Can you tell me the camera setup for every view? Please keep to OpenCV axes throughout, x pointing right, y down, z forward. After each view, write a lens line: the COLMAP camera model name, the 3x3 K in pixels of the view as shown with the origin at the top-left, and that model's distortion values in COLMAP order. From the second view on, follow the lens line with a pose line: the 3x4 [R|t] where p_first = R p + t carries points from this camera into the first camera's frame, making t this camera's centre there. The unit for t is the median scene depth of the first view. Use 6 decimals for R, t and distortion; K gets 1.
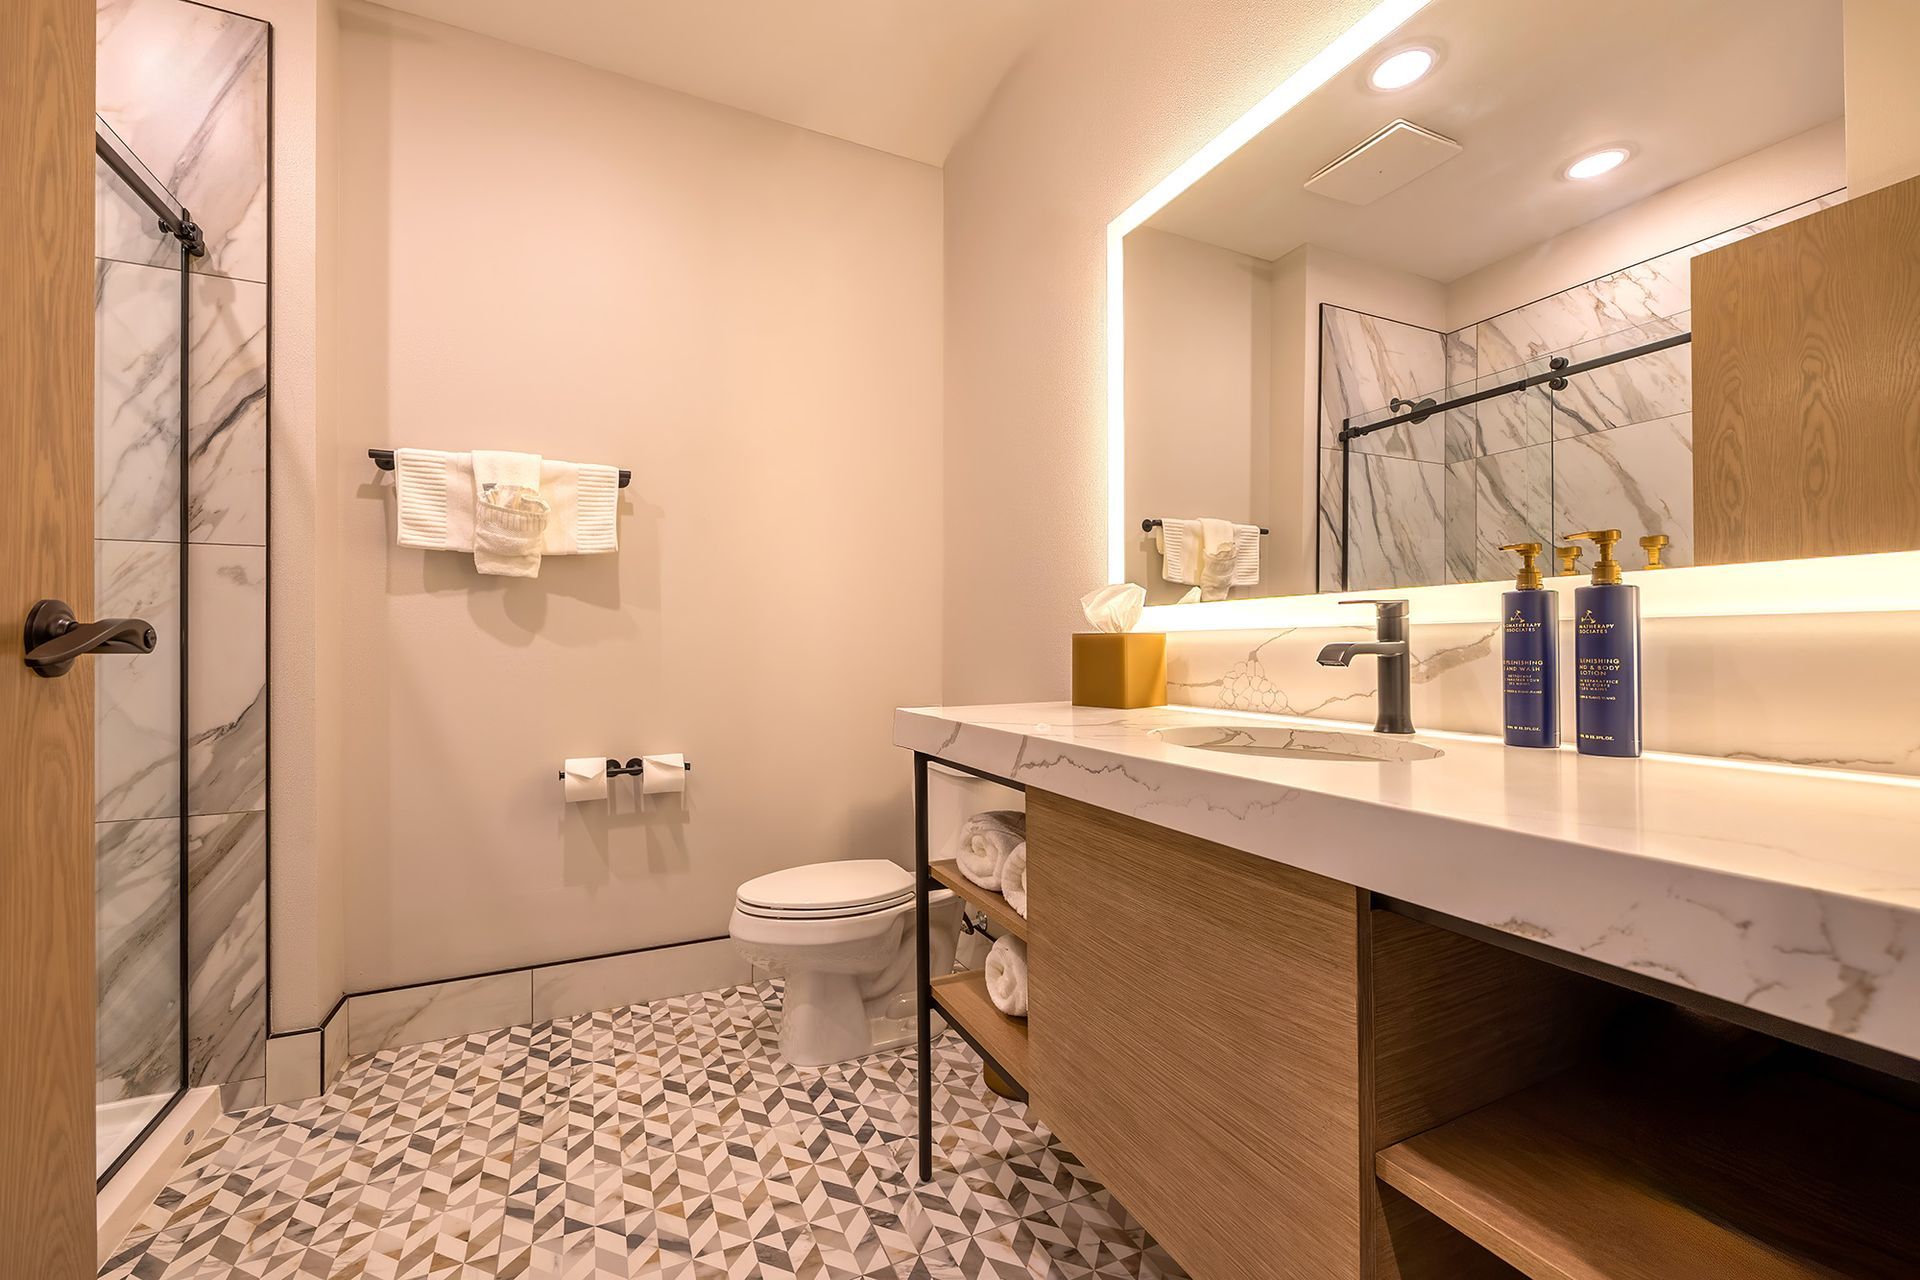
lens RADIAL K [[795.6, 0, 966.5], [0, 795.6, 641.6], [0, 0, 1]] dist [0.010475, -0.002040]
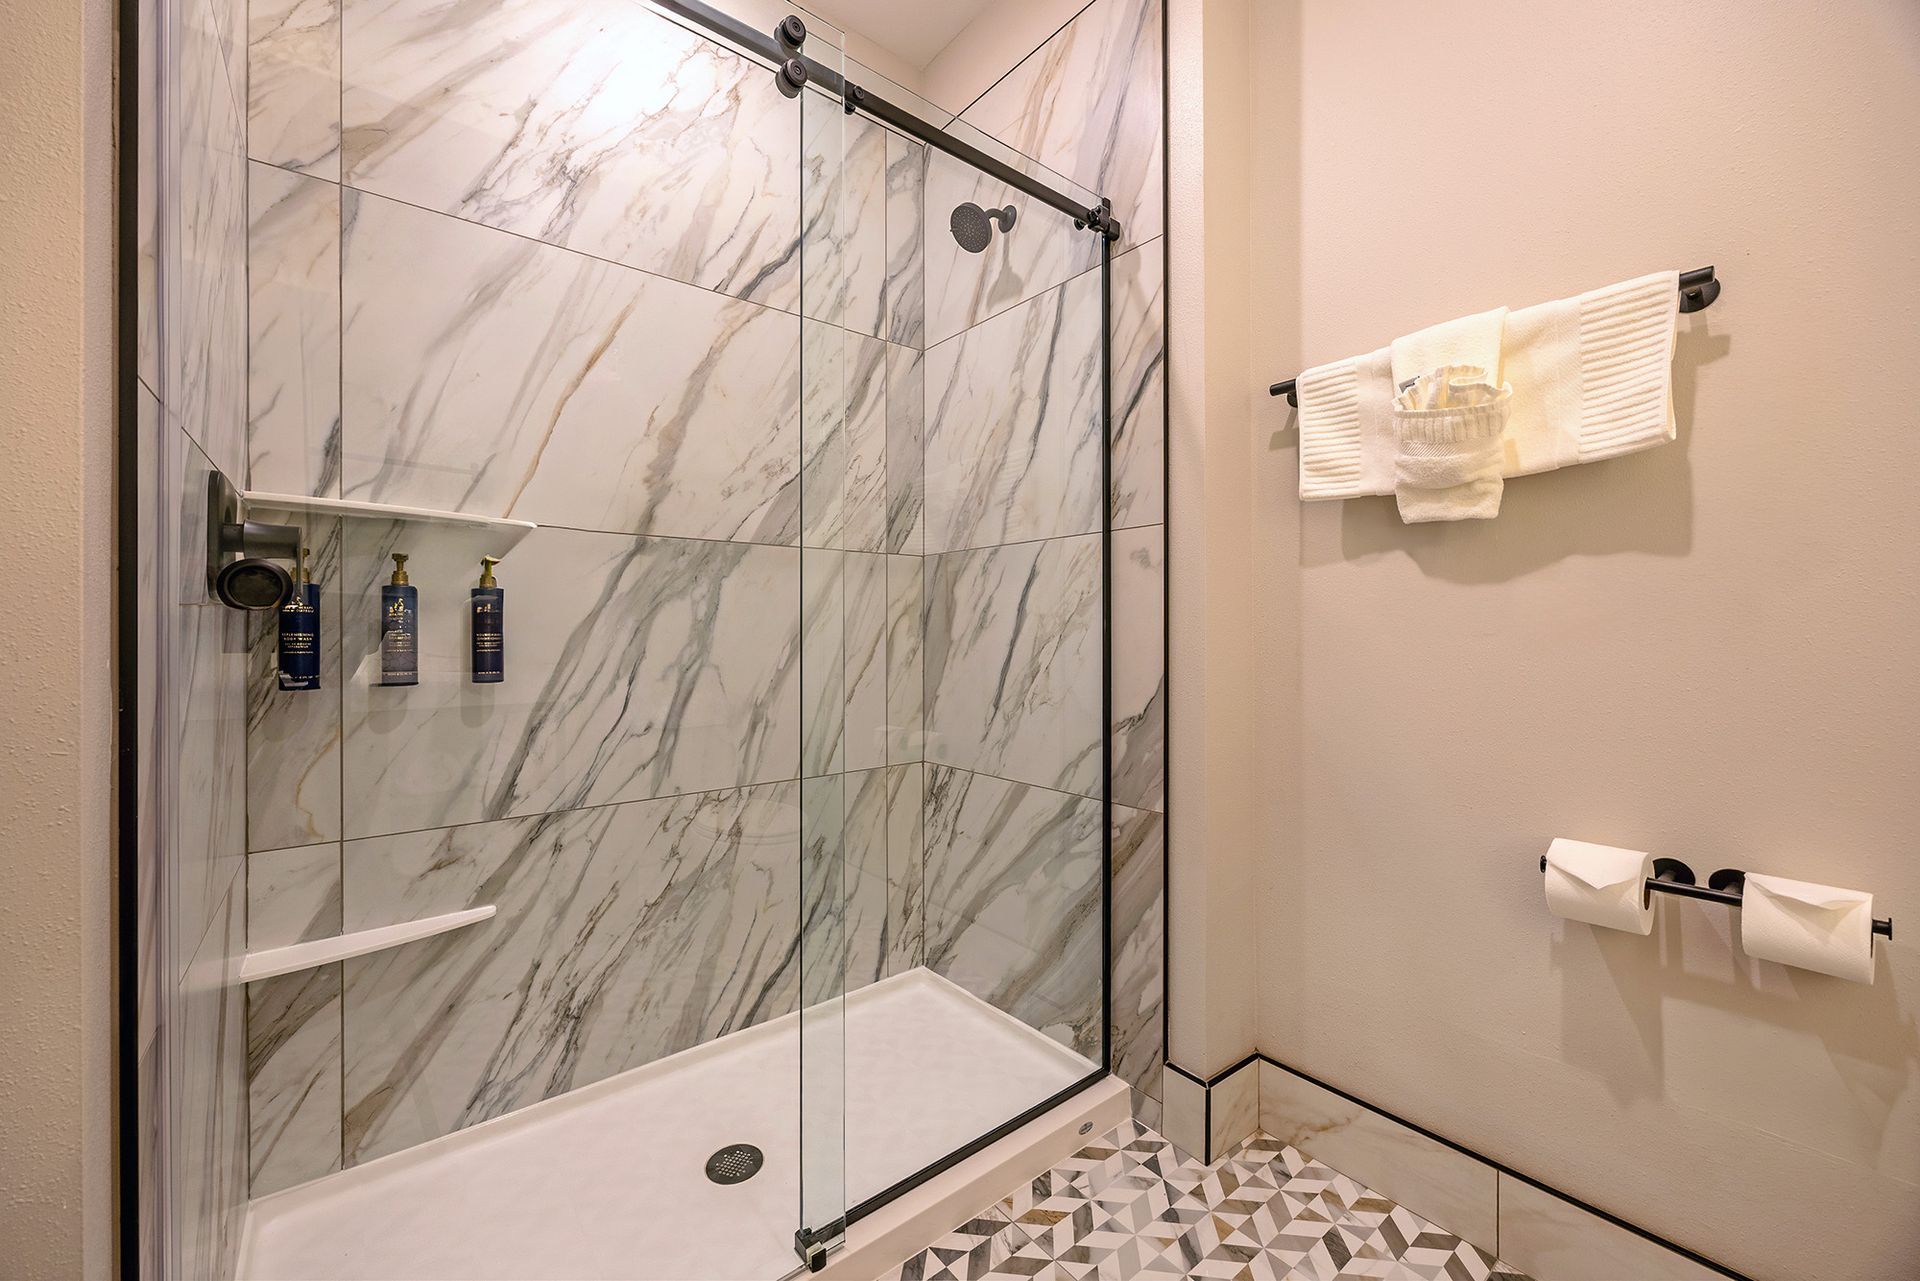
lens RADIAL K [[741.0, 0, 901.6], [0, 741.0, 634.5], [0, 0, 1]] dist [-0.009266, 0.000752]
pose [[0.194388, 0.004790, -0.980913, -0.108285], [0.006544, 0.999959, 0.006180, -0.000413], [0.980903, -0.007621, 0.194349, 0.544811]]
